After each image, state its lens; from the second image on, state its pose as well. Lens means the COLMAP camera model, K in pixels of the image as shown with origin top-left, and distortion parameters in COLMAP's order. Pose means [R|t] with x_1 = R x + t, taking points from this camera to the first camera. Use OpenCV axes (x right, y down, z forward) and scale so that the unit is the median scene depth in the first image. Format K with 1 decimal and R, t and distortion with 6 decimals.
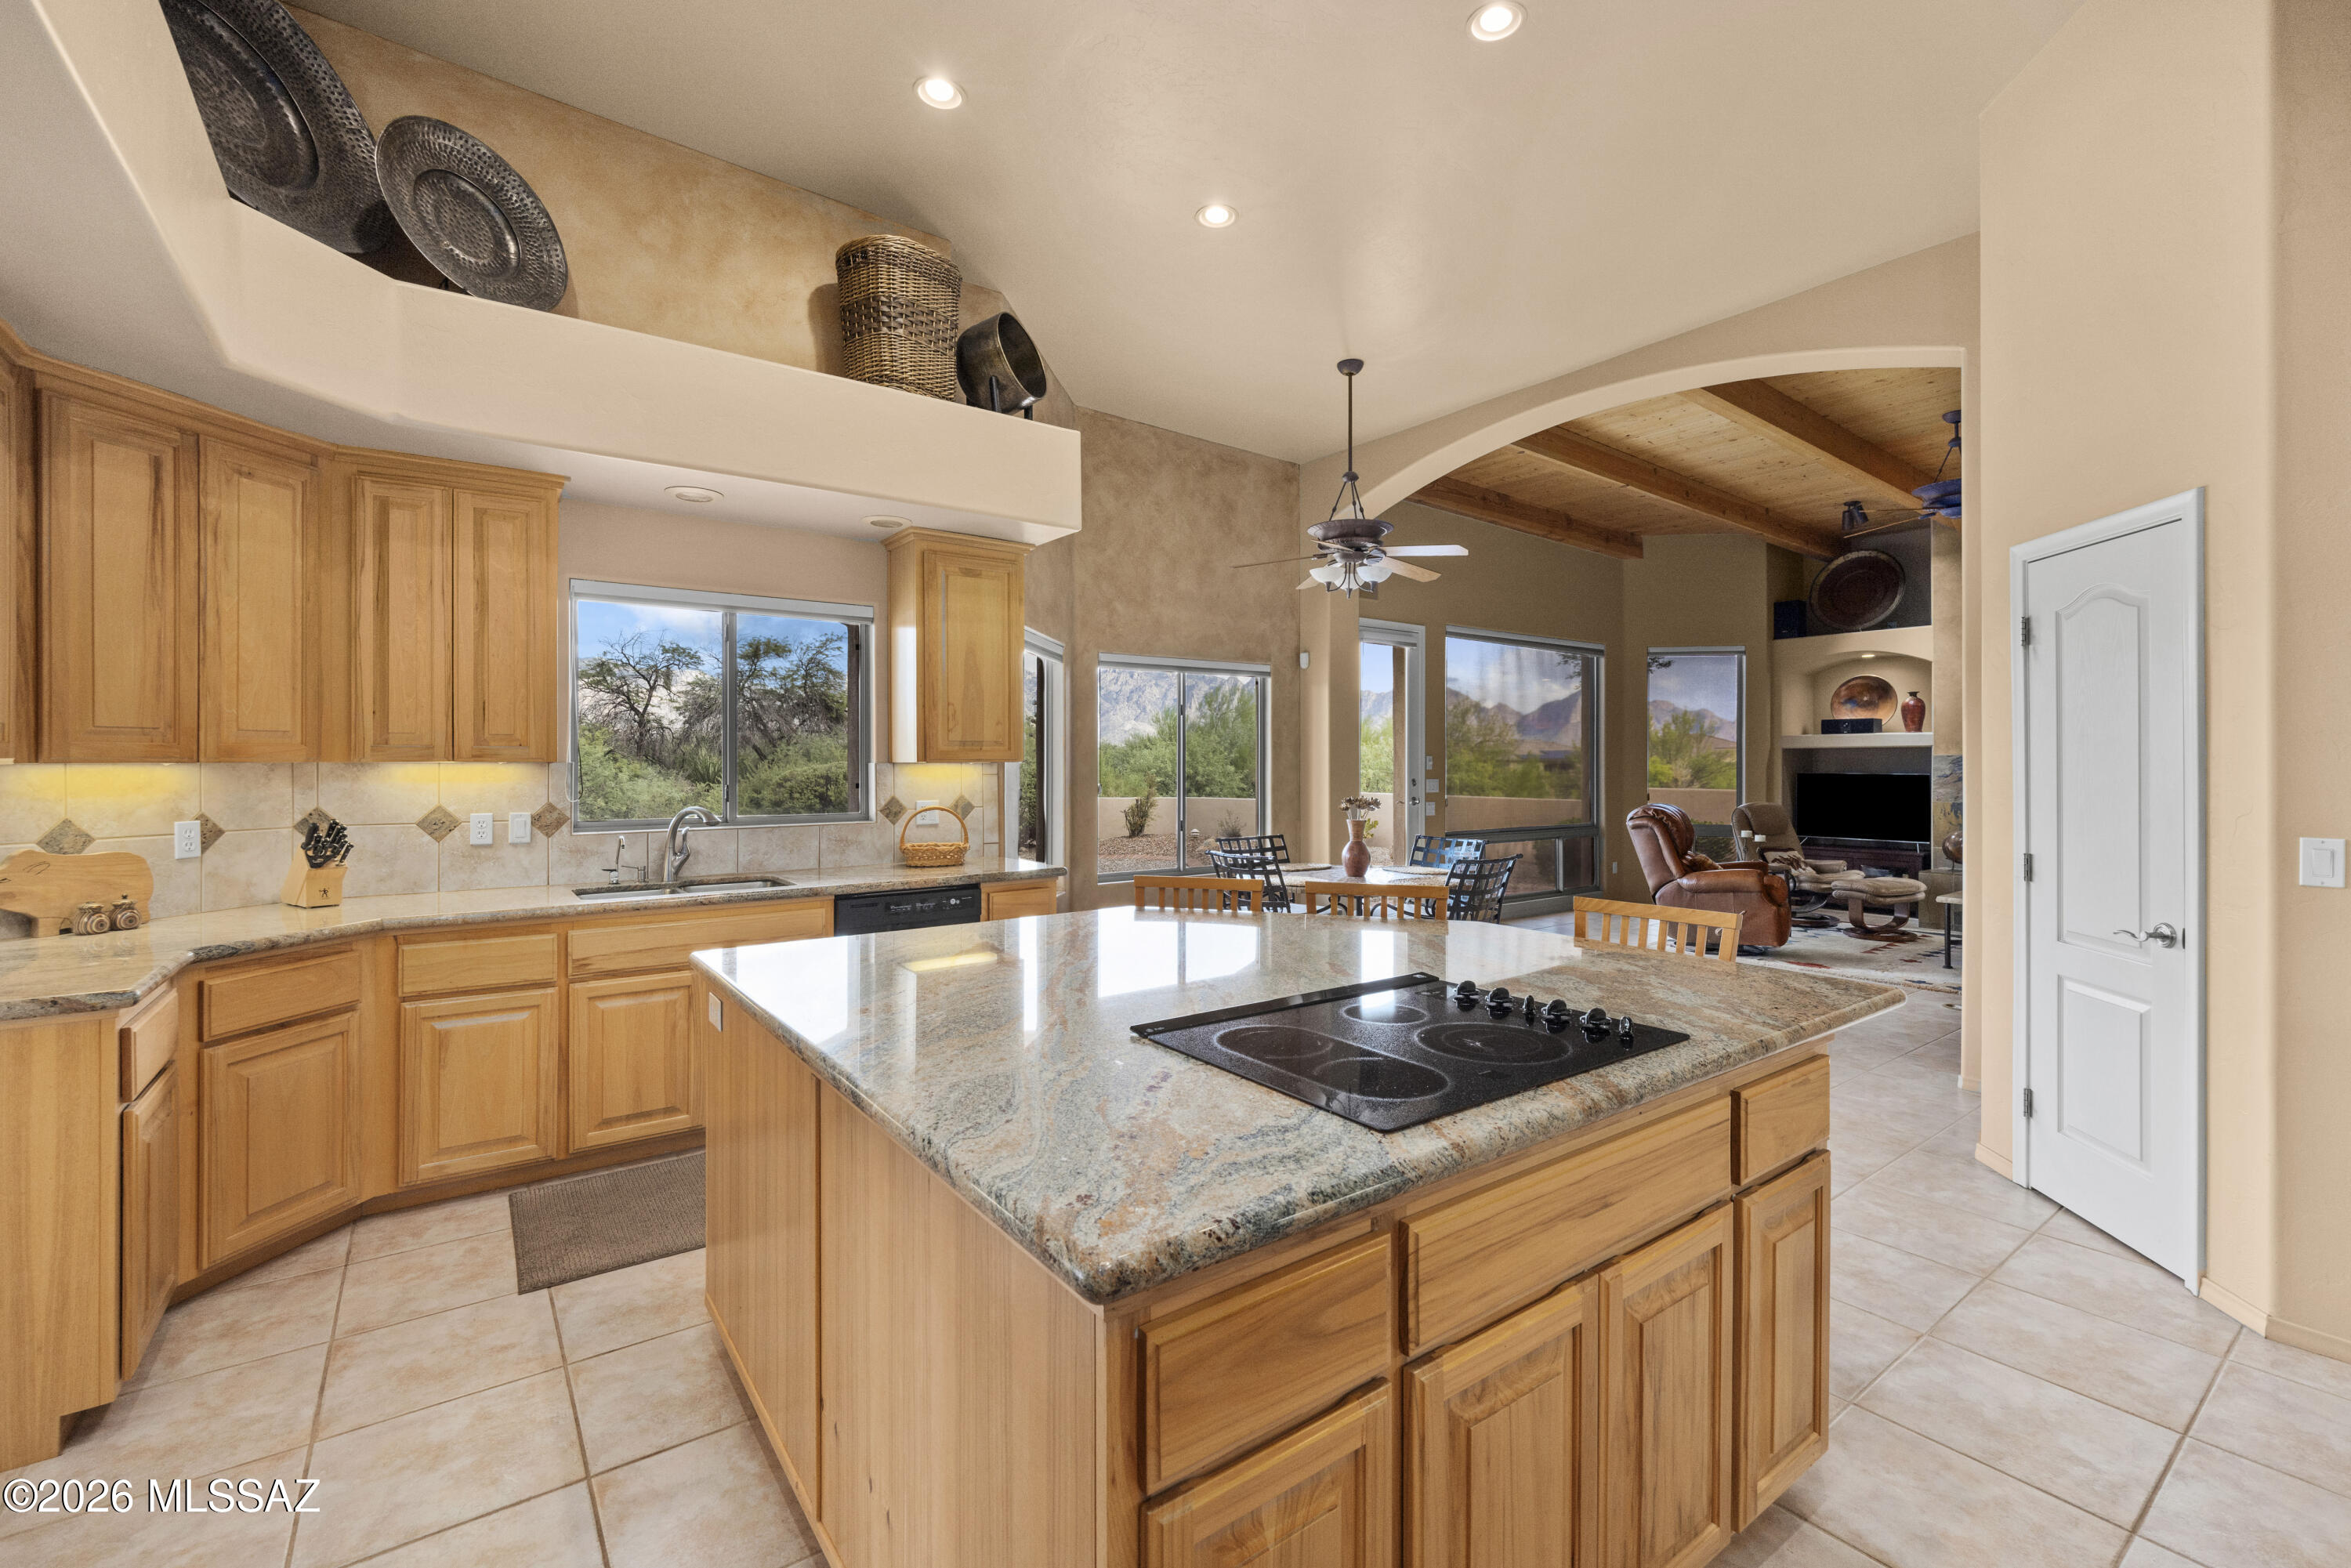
lens RADIAL K [[1001.2, 0, 1171.3], [0, 1001.2, 758.5], [0, 0, 1]] dist [-0.002685, -0.002202]
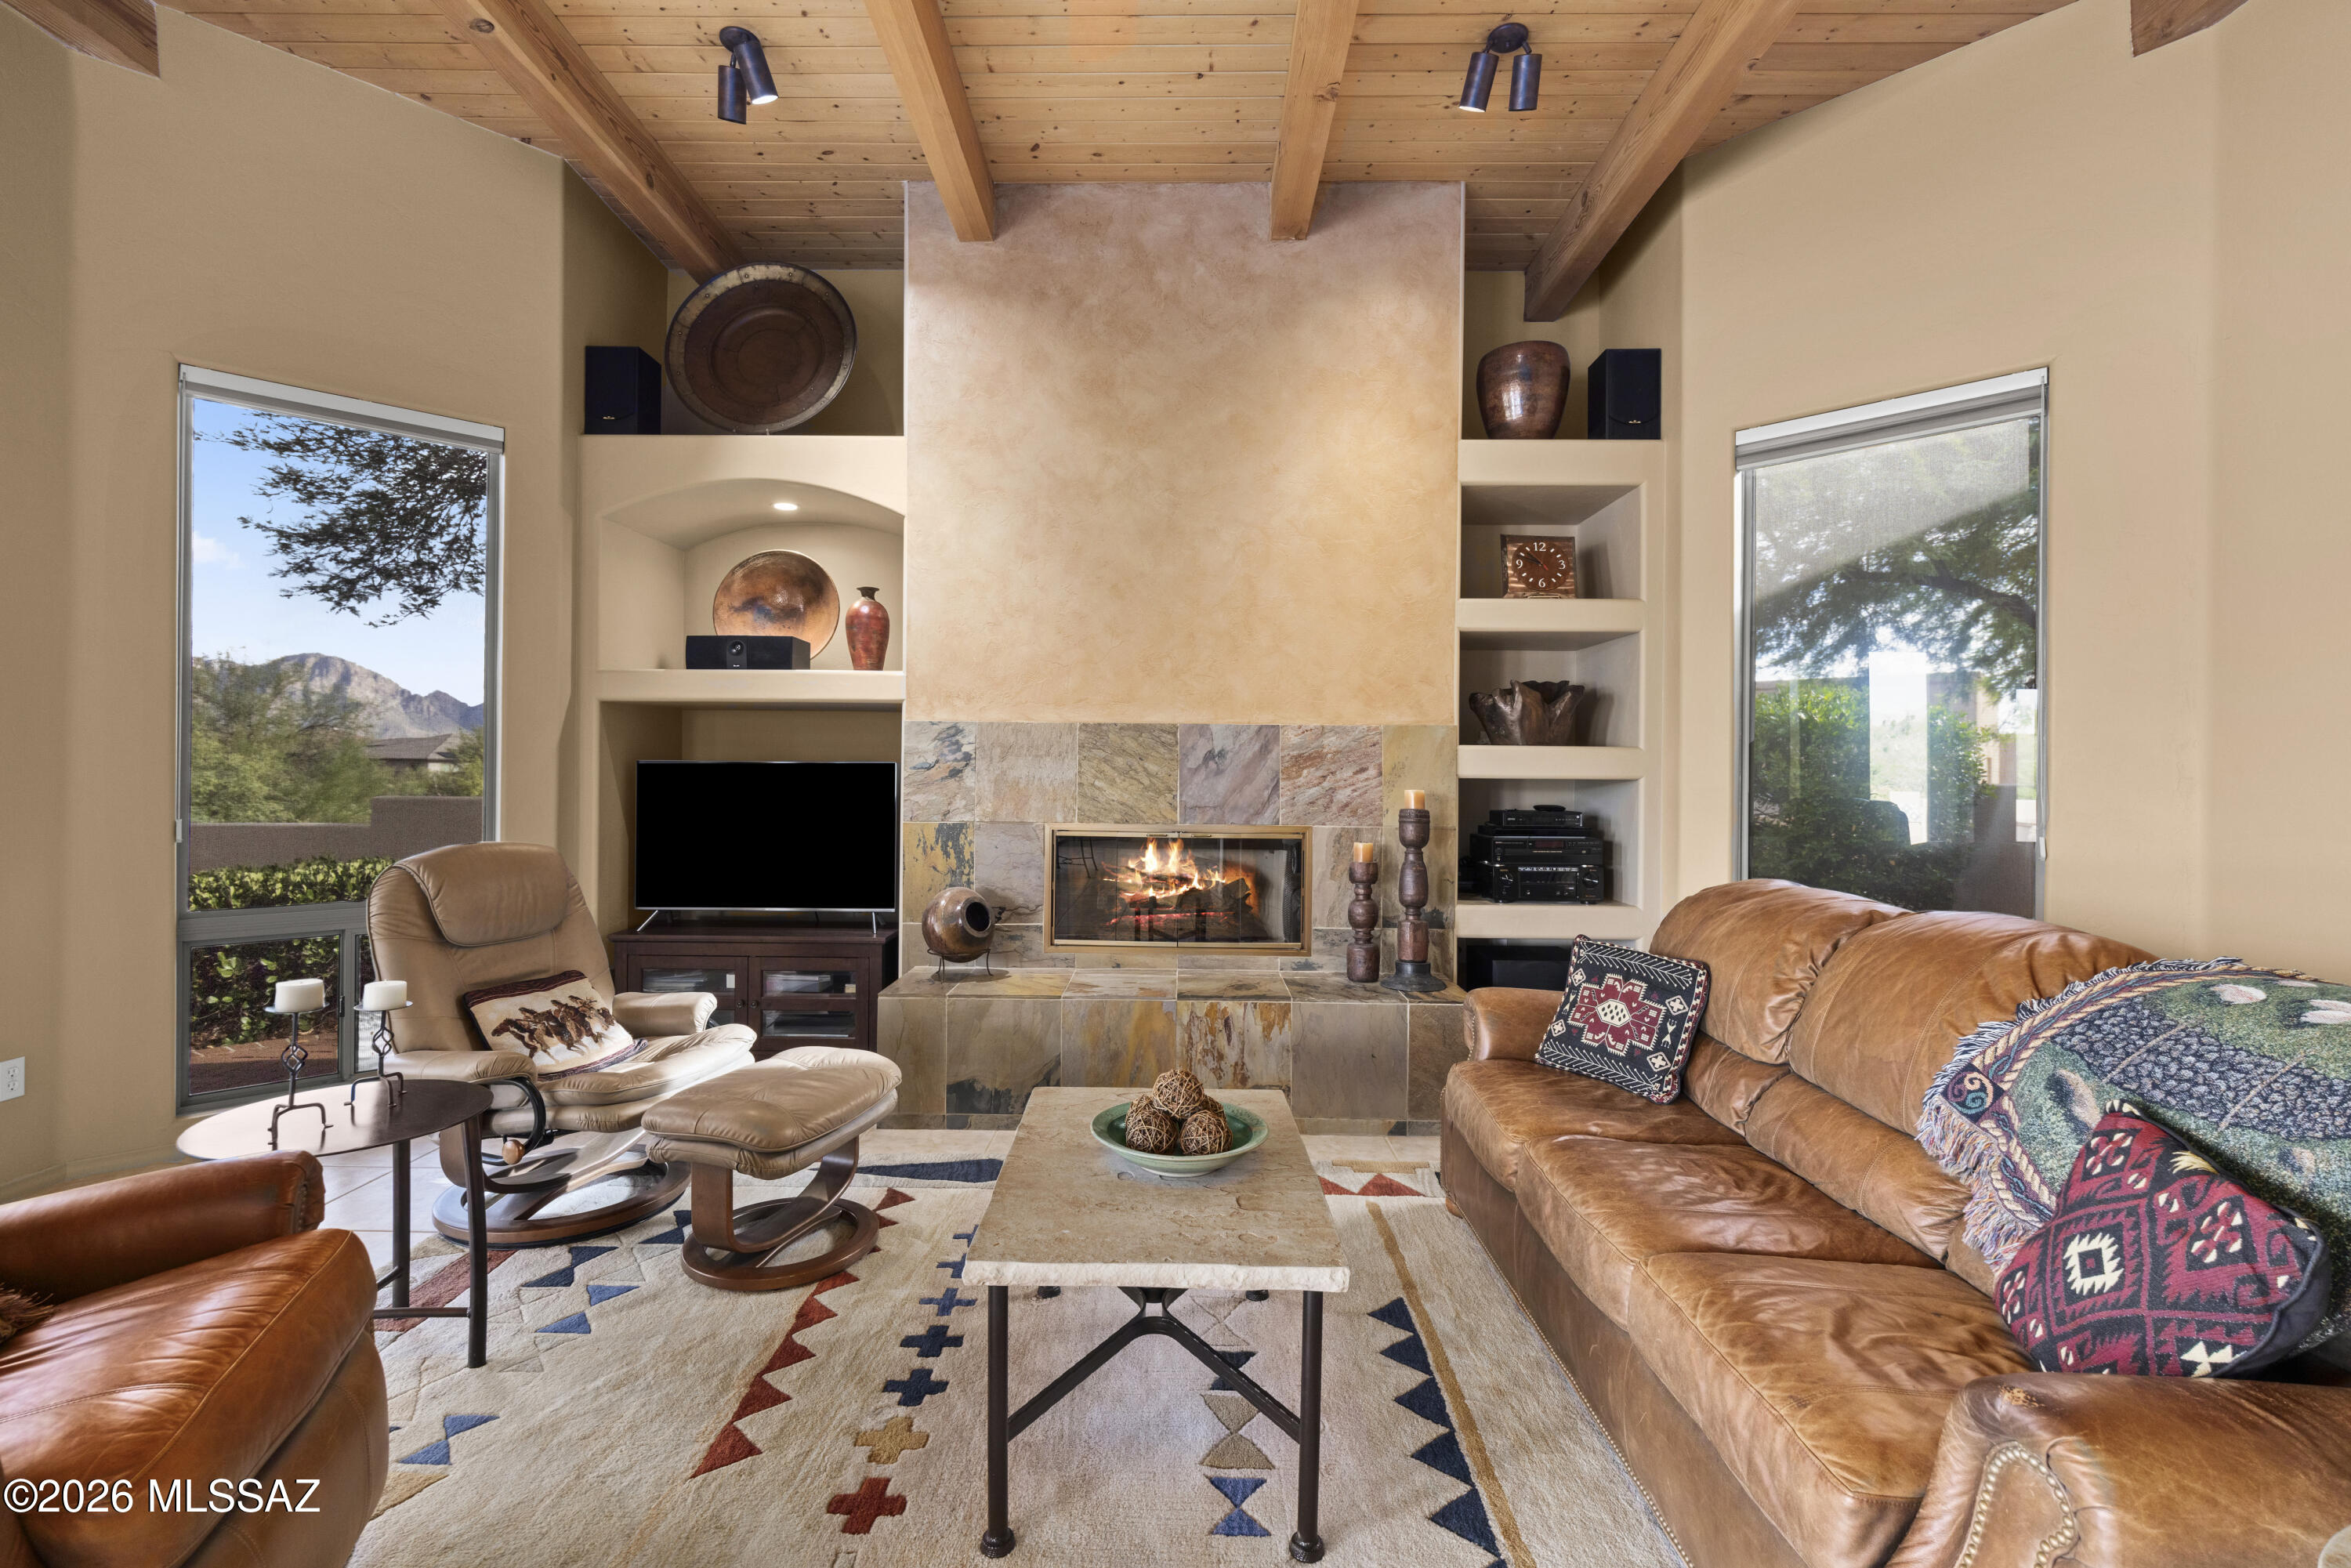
lens RADIAL K [[1075.5, 0, 1163.9], [0, 1075.5, 768.9], [0, 0, 1]] dist [0.008399, -0.001397]
pose [[0.599699, 0.004180, 0.800215, 1.049745], [-0.011500, 0.999928, 0.003395, 0.037492], [-0.800143, -0.011238, 0.599704, 1.454513]]
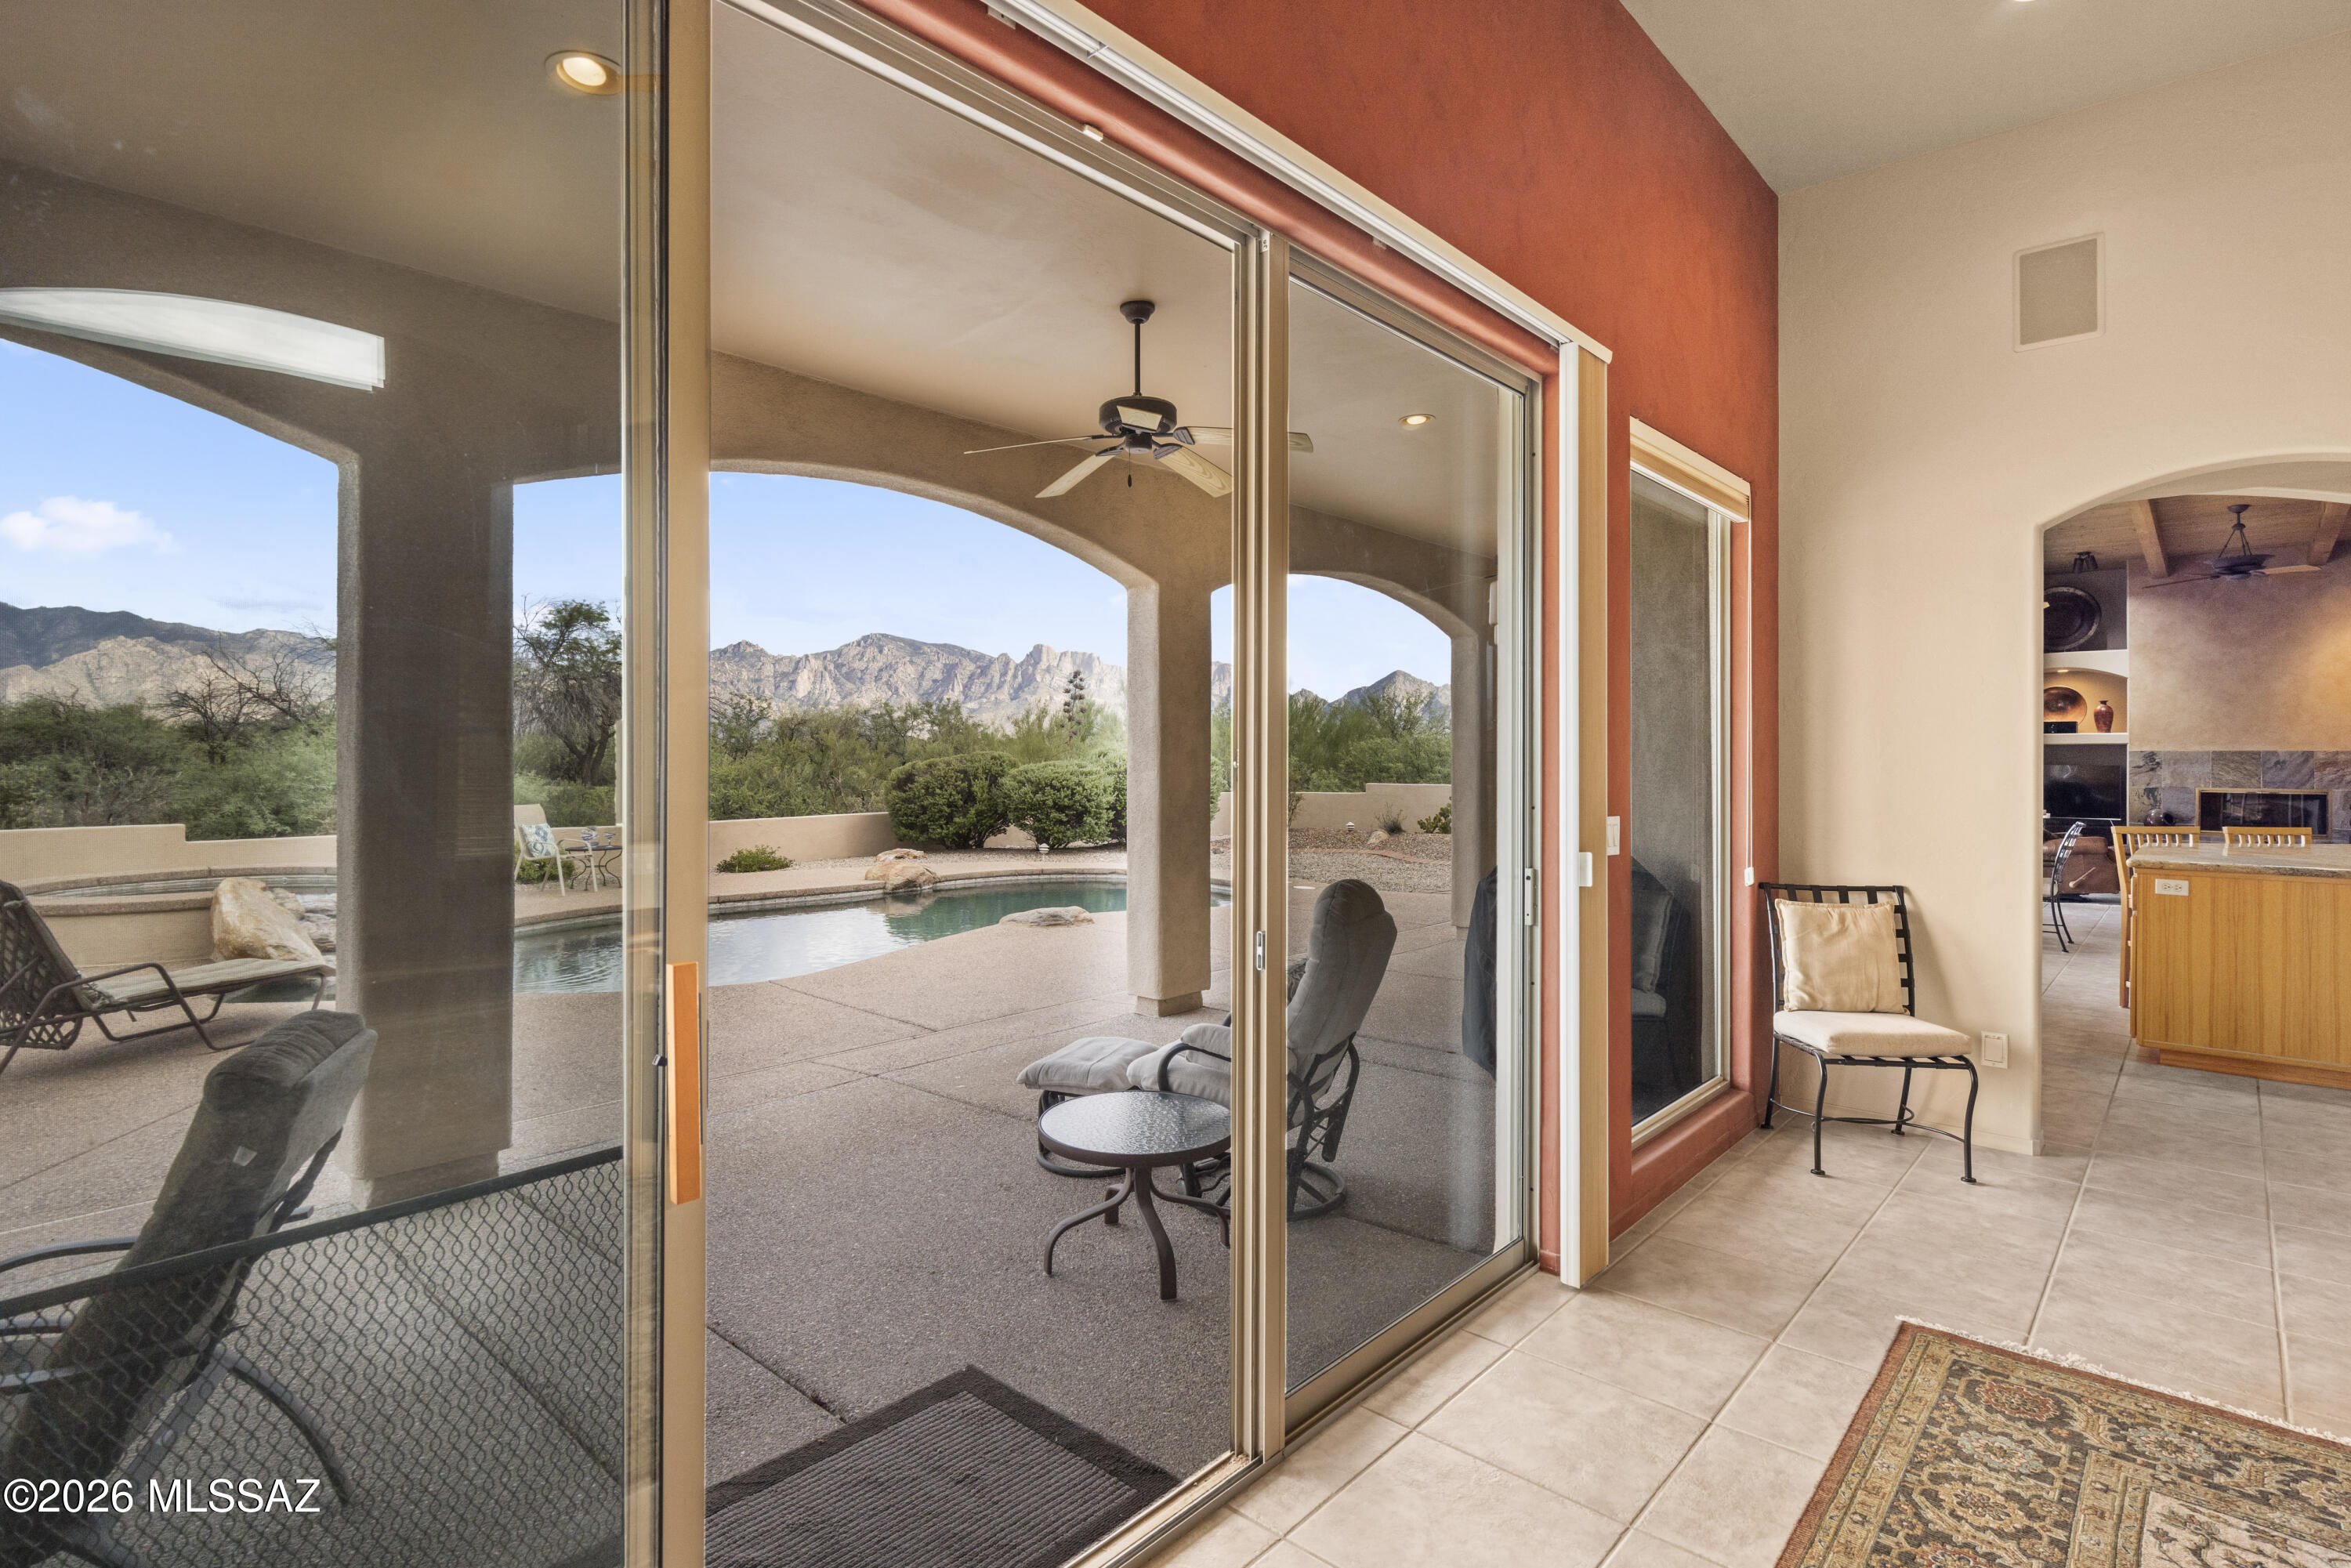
lens RADIAL K [[1123.4, 0, 1183.5], [0, 1123.4, 754.3], [0, 0, 1]] dist [-0.012715, -0.000068]
pose [[0.976253, -0.000589, 0.216635, -1.766956], [-0.000581, 0.999986, 0.005338, -0.013772], [-0.216635, -0.005337, 0.976238, -0.329884]]
